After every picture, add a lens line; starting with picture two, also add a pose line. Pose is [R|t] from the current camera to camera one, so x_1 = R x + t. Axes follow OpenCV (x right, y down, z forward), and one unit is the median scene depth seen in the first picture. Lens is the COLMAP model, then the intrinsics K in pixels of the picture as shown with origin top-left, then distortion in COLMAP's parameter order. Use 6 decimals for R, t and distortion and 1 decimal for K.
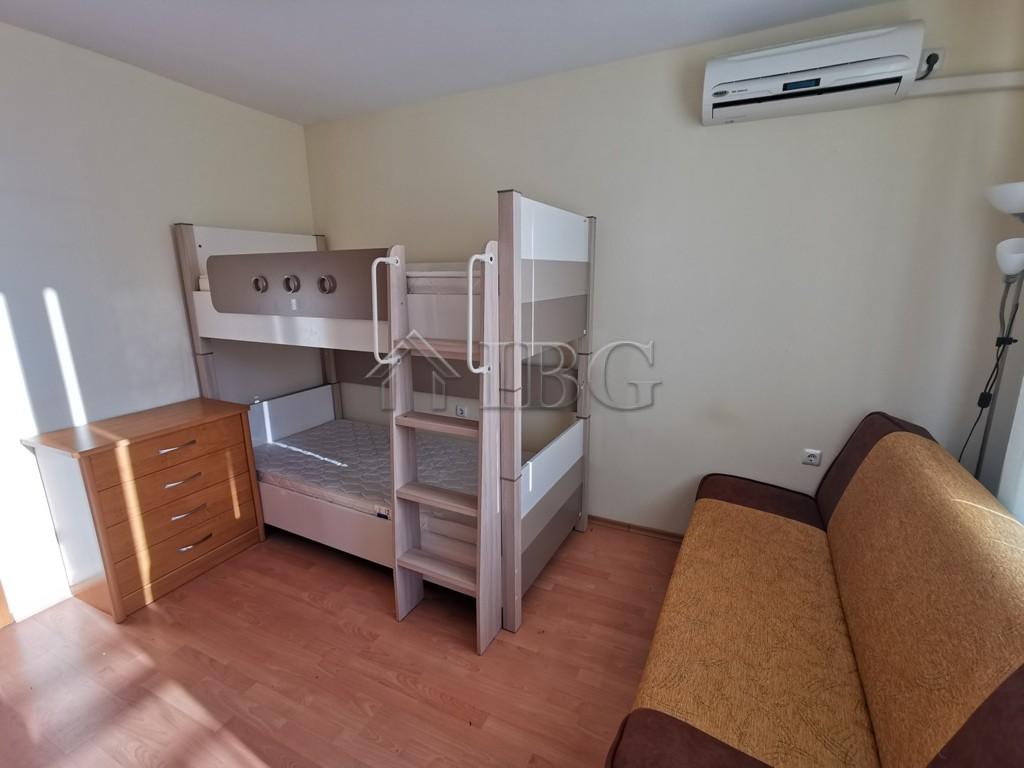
lens RADIAL K [[464.3, 0, 509.3], [0, 464.3, 385.2], [0, 0, 1]] dist [0.002000, 0.000583]
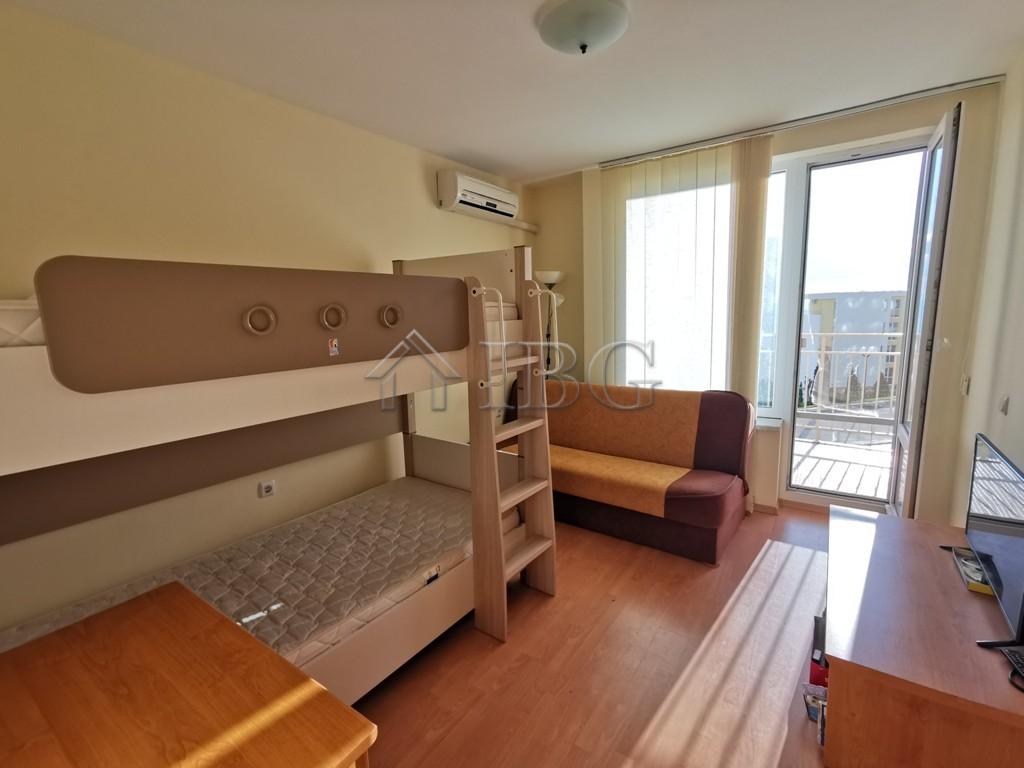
lens RADIAL K [[464.3, 0, 509.3], [0, 464.3, 385.2], [0, 0, 1]] dist [0.002000, 0.000583]
pose [[0.171644, -0.154827, 0.972917, -1.136998], [0.248871, 0.962356, 0.109240, -0.138051], [-0.953206, 0.223380, 0.203715, 0.664336]]
